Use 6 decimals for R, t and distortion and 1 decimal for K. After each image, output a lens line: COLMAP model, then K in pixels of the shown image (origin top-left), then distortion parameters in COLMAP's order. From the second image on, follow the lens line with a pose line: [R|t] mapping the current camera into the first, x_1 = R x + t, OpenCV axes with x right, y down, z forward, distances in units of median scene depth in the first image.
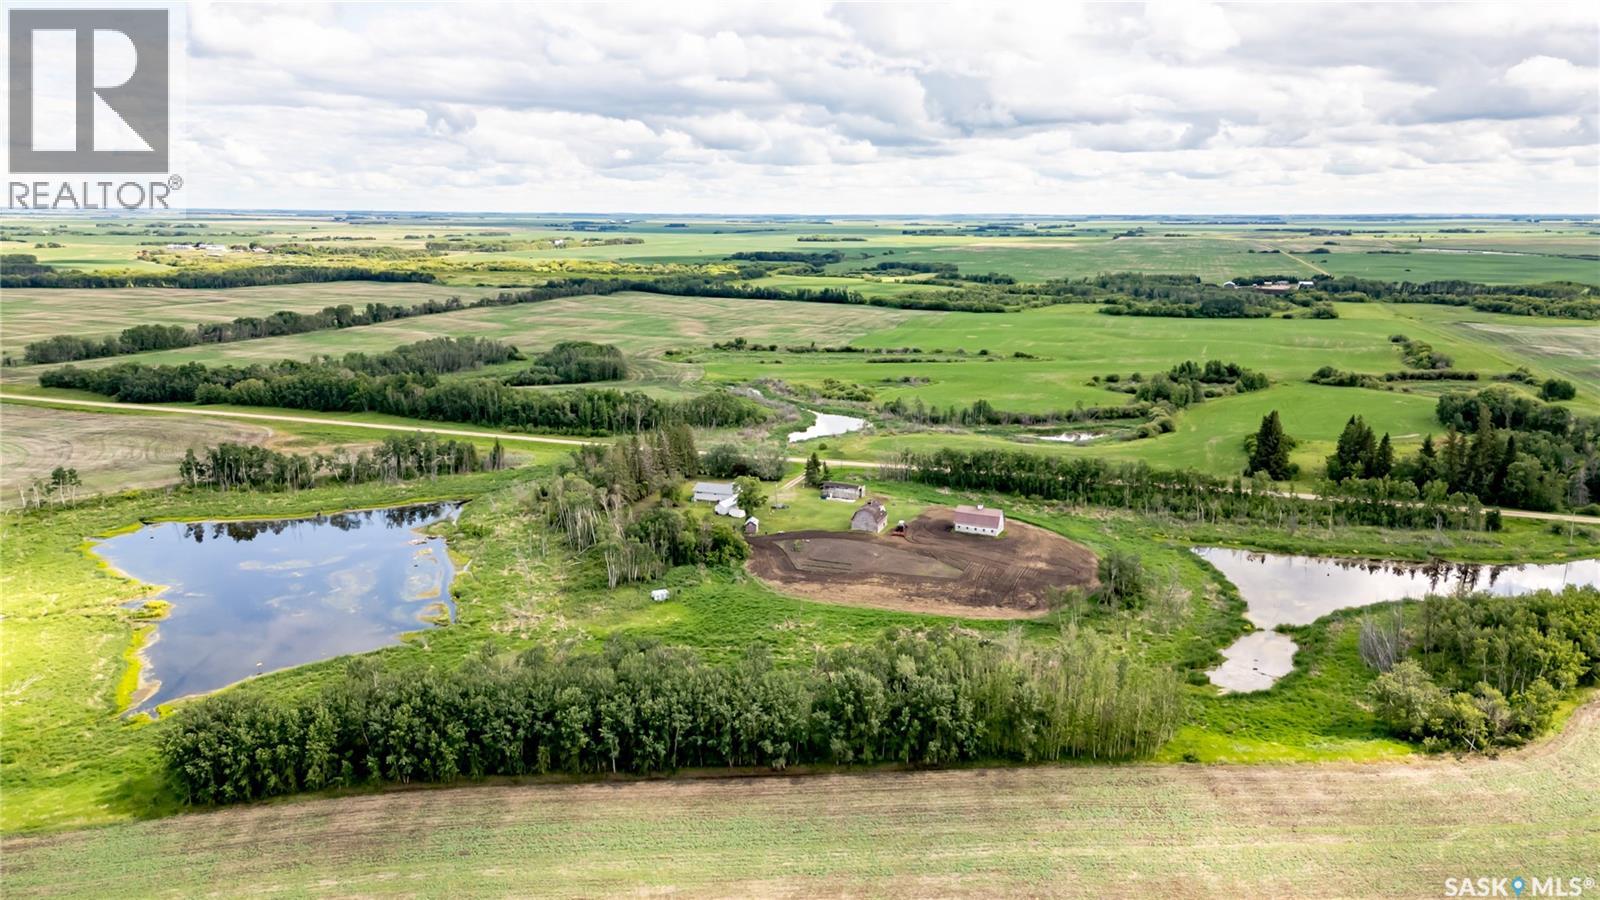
lens RADIAL K [[1117.5, 0, 790.7], [0, 1117.5, 452.8], [0, 0, 1]] dist [0.050330, -0.027493]
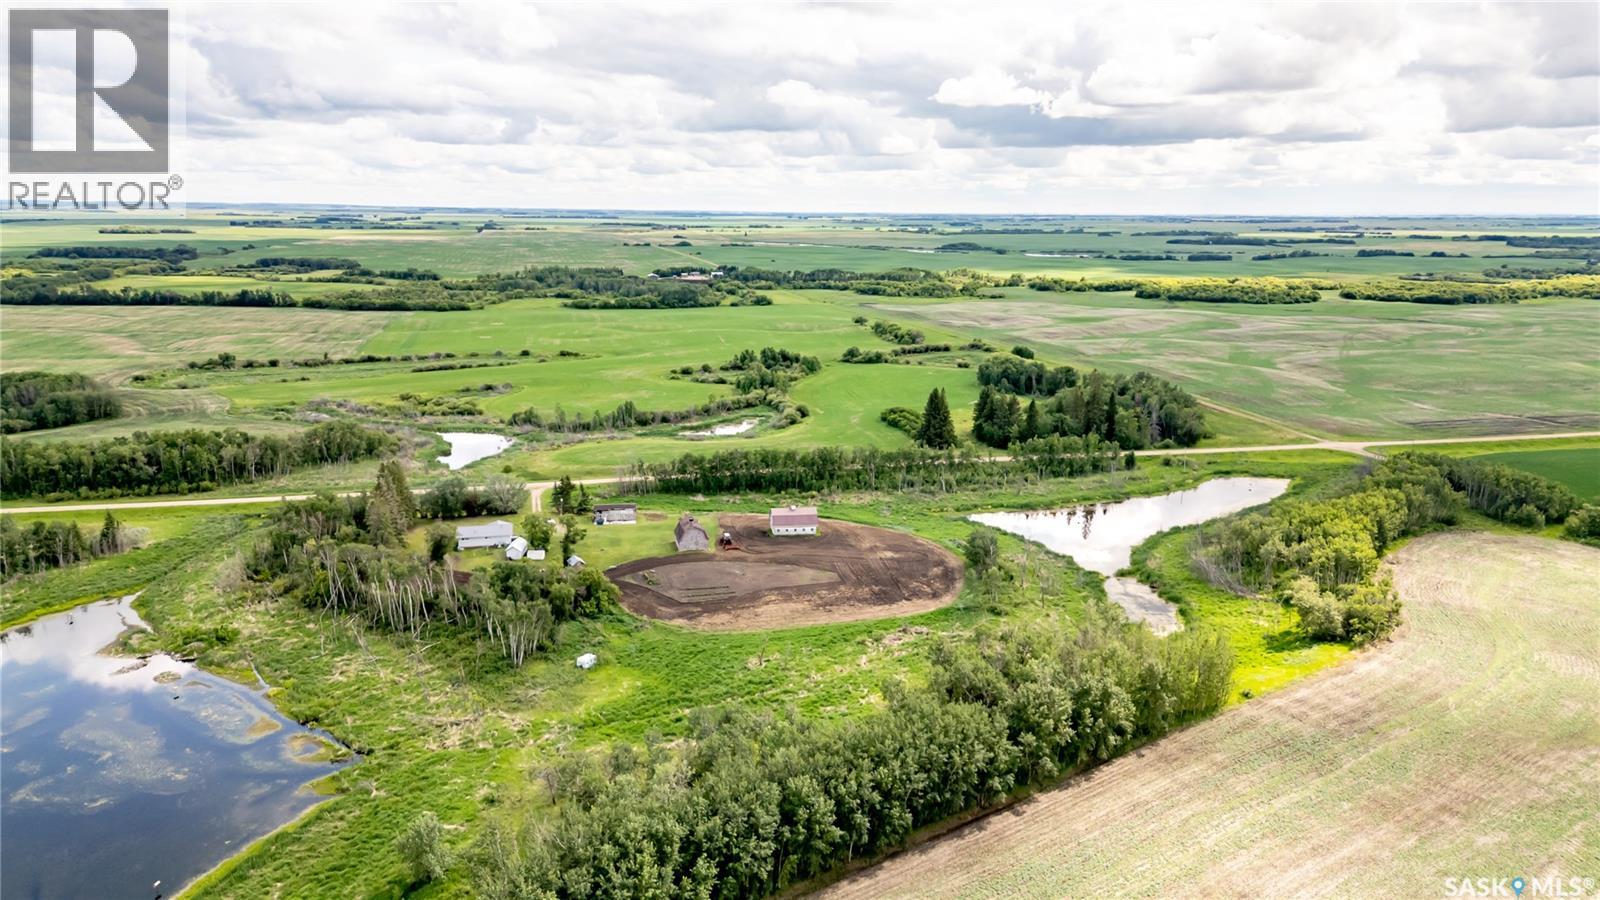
lens RADIAL K [[1119.1, 0, 798.3], [0, 1119.1, 452.9], [0, 0, 1]] dist [0.078388, -0.049885]
pose [[0.834068, -0.112784, 0.540009, -0.112559], [0.109860, 0.993230, 0.037758, -0.011430], [-0.540611, 0.027833, 0.840812, 0.052199]]
